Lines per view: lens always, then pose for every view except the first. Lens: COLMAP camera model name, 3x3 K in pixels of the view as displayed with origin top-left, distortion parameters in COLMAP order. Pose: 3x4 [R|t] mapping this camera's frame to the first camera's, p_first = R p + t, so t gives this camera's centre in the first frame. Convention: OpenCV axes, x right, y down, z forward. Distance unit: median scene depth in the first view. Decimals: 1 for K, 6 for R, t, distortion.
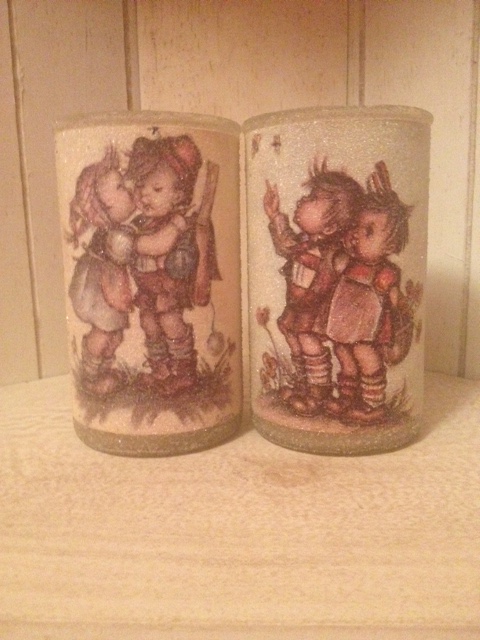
lens RADIAL K [[606.6, 0, 248.7], [0, 606.6, 315.6], [0, 0, 1]] dist [0.065378, -0.157443]
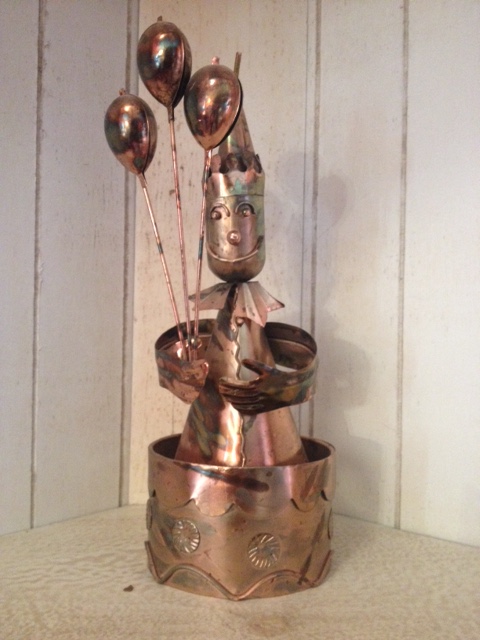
lens RADIAL K [[606.6, 0, 248.7], [0, 606.6, 315.6], [0, 0, 1]] dist [0.065378, -0.157443]
pose [[0.993791, 0.038318, 0.104461, -0.096224], [-0.018729, 0.983042, -0.182421, -0.100670], [-0.109680, 0.179331, 0.977656, -0.248313]]
